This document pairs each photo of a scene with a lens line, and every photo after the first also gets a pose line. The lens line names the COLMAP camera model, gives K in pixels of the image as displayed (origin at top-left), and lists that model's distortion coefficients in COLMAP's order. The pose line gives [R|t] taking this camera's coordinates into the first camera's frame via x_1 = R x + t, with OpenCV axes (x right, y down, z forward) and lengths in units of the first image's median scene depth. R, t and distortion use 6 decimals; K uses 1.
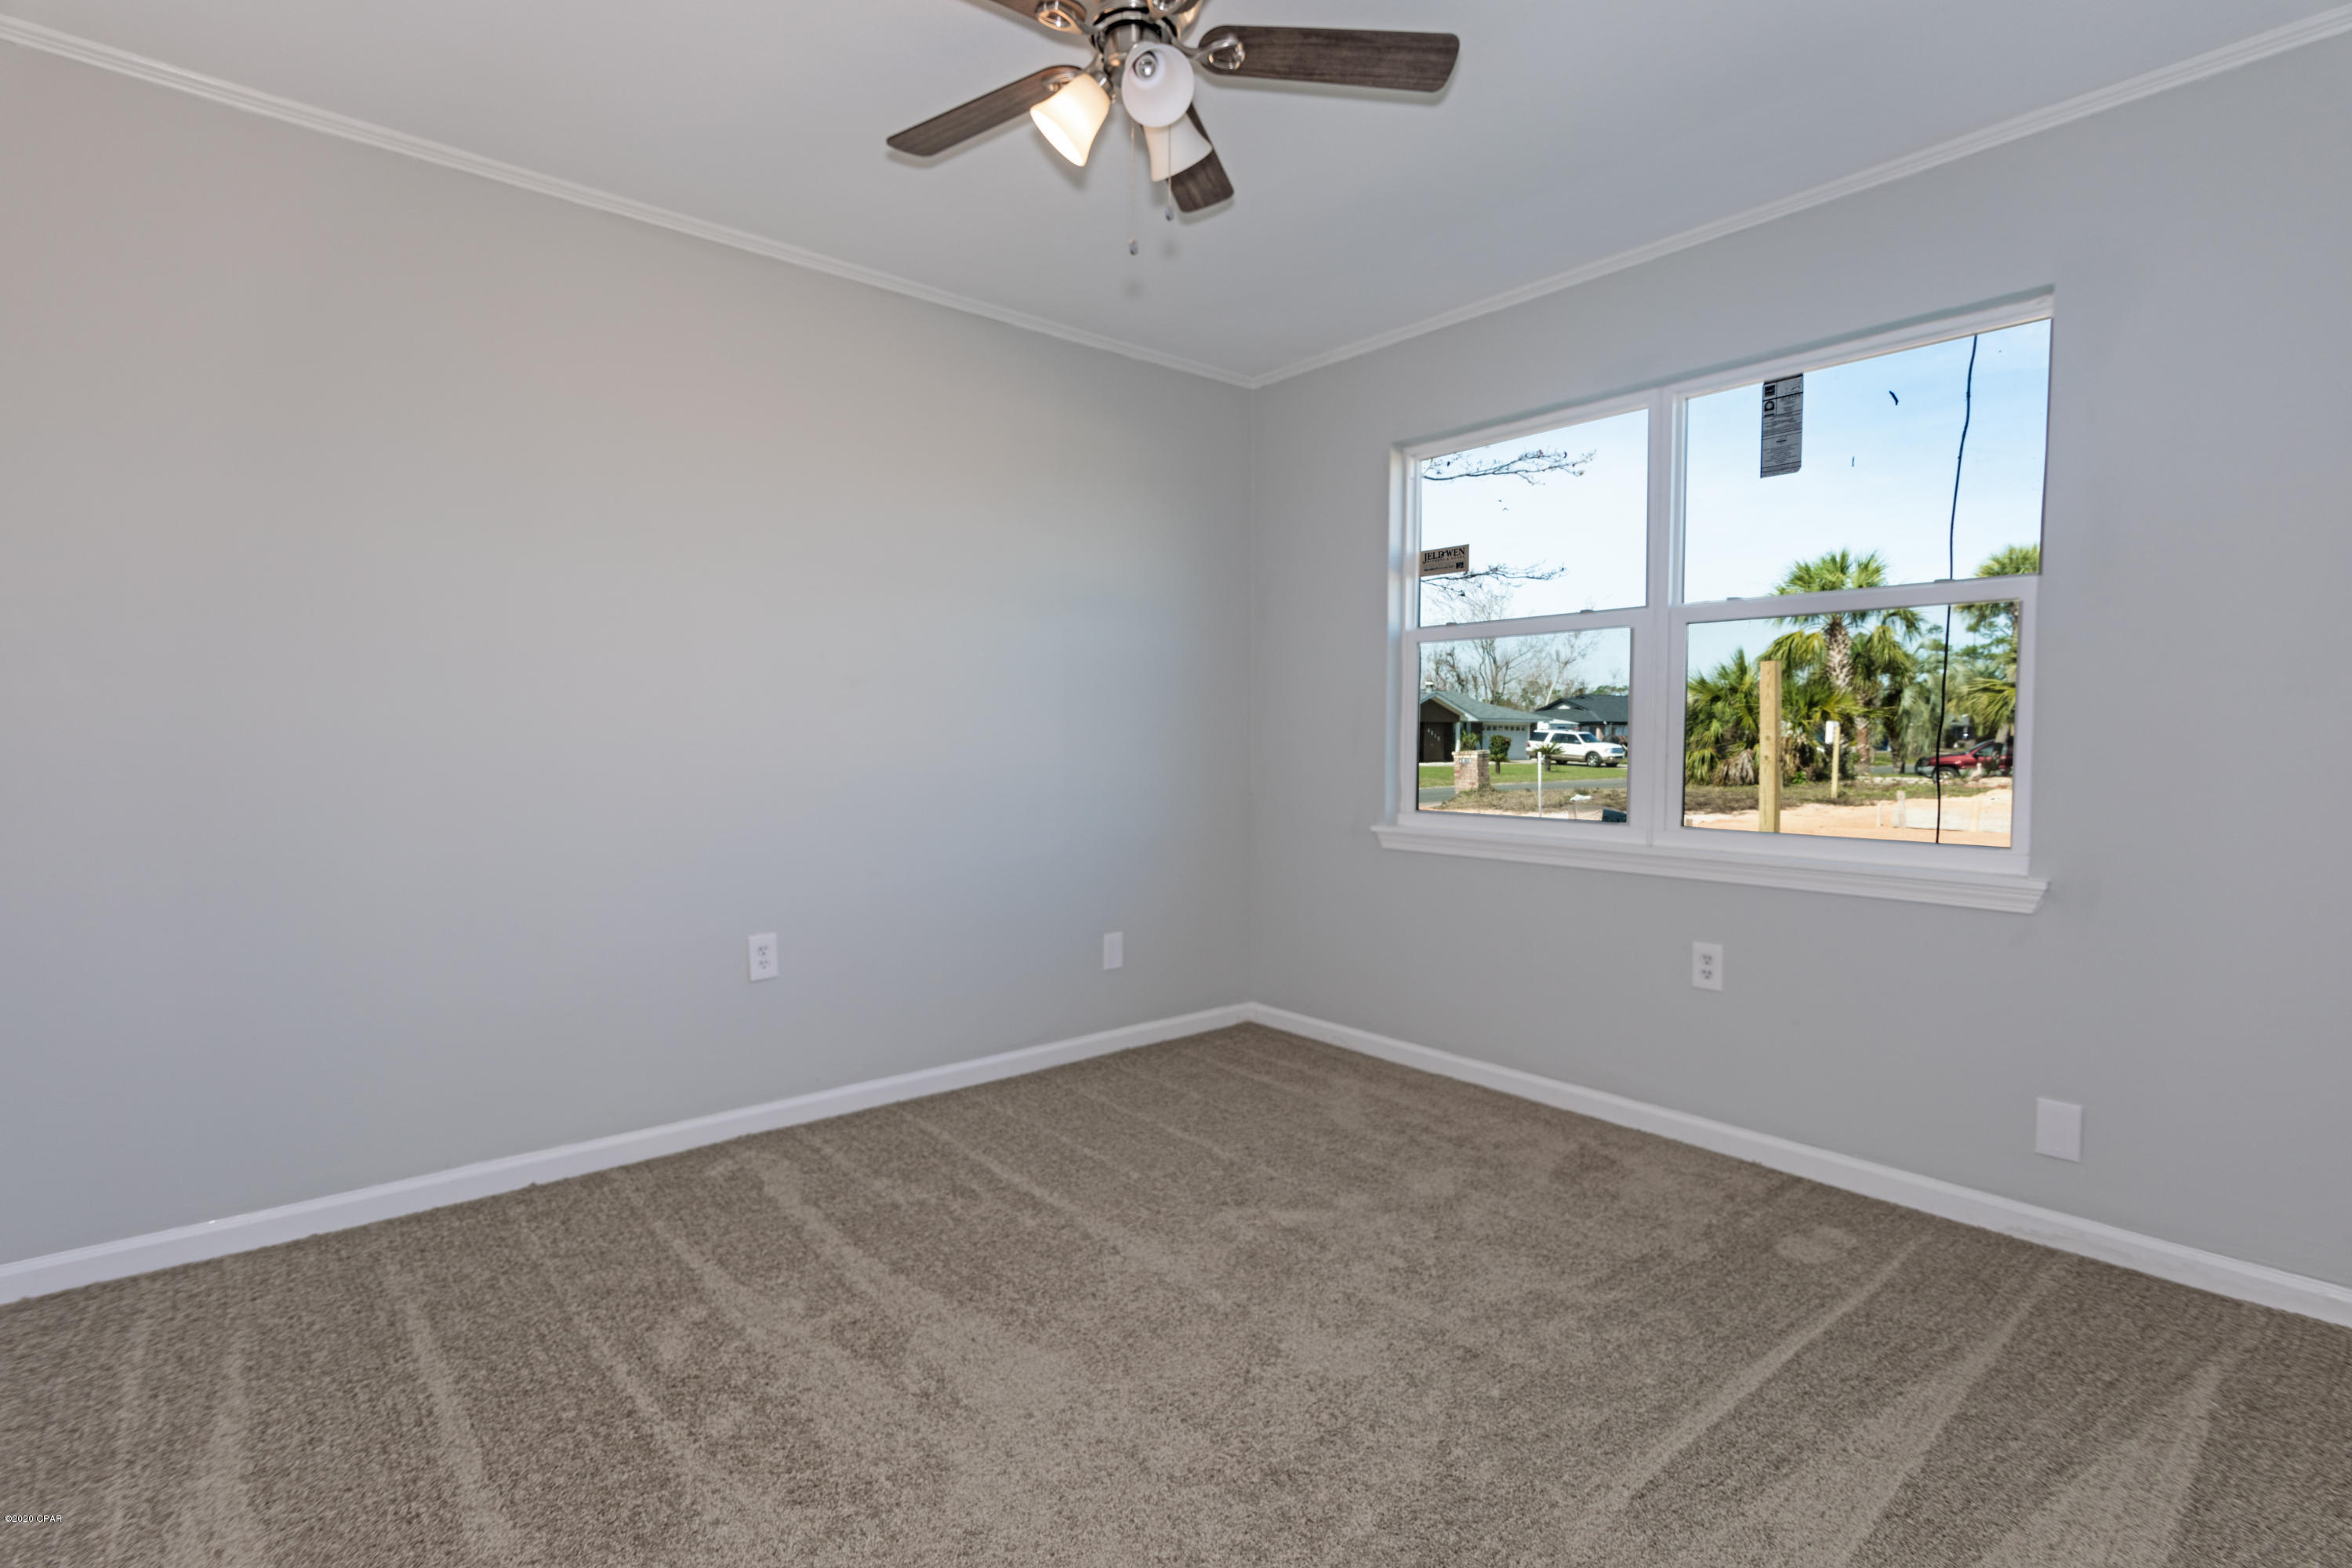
lens RADIAL K [[1126.5, 0, 1168.5], [0, 1126.5, 783.8], [0, 0, 1]] dist [0.003118, -0.000351]
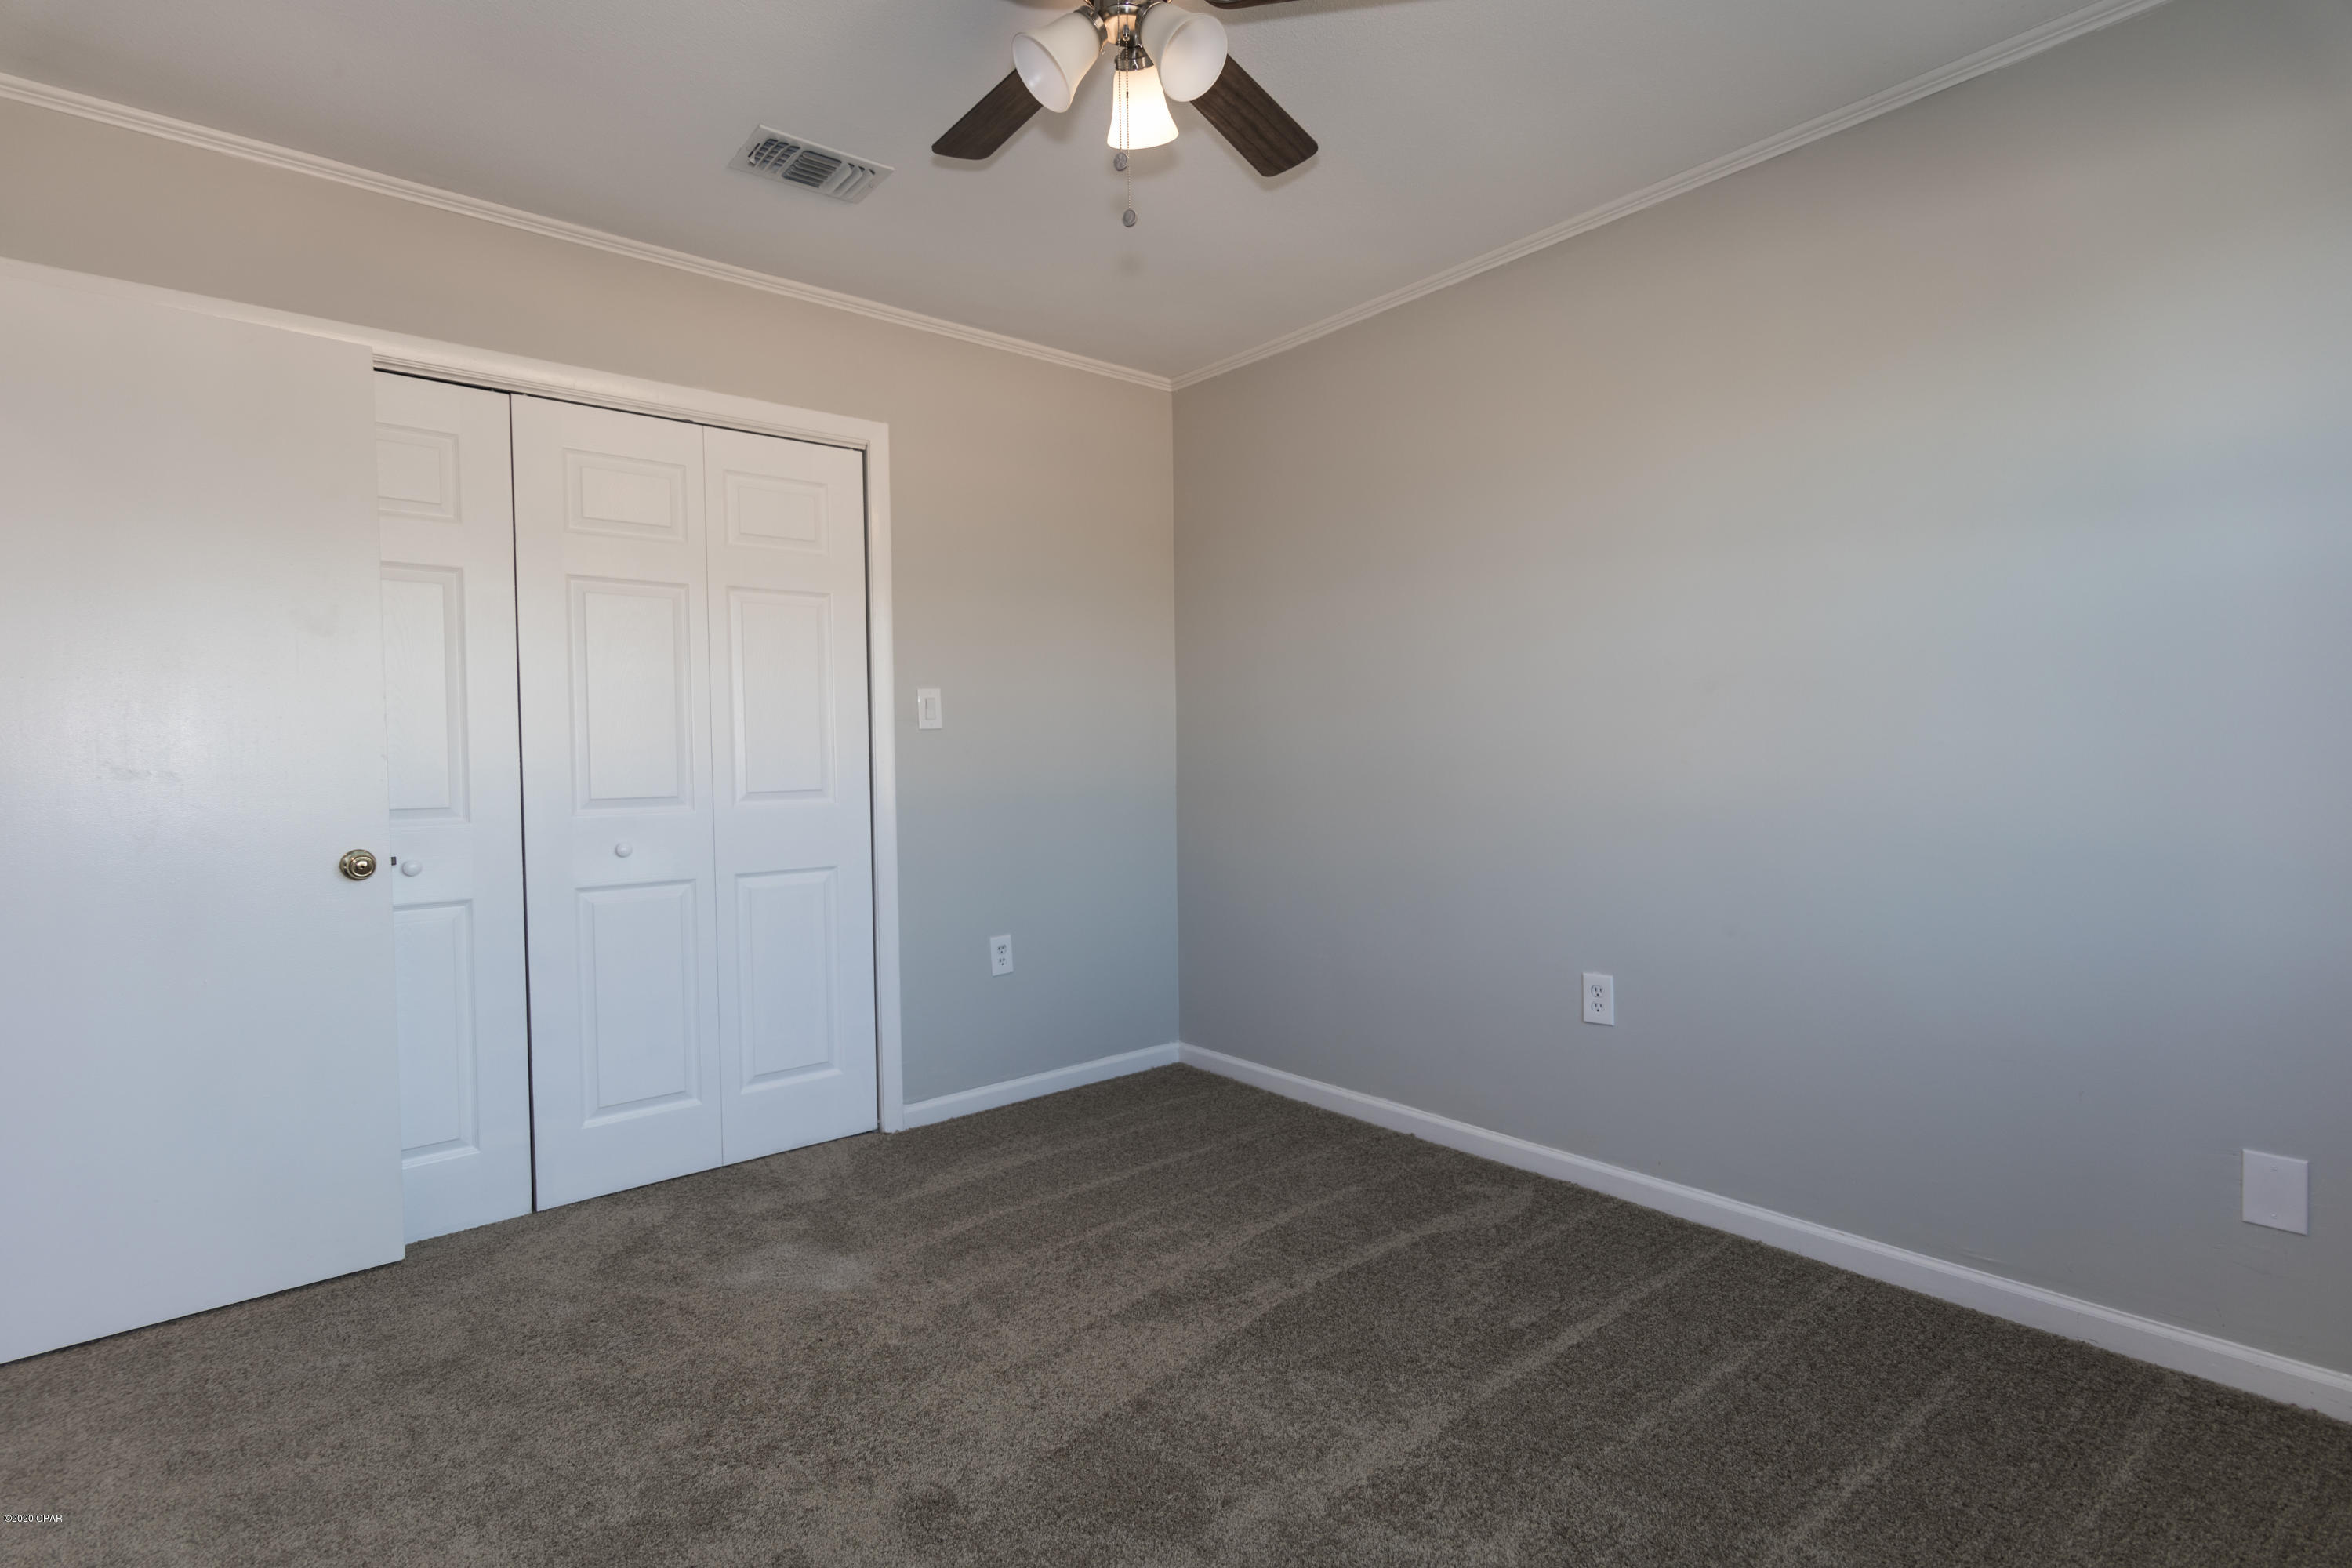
lens RADIAL K [[1126.5, 0, 1168.5], [0, 1126.5, 783.8], [0, 0, 1]] dist [0.003118, -0.000351]
pose [[-0.010396, 0.021487, -0.999715, 0.689944], [-0.027594, 0.999382, 0.021767, -0.037266], [0.999565, 0.027813, -0.009797, 0.829739]]
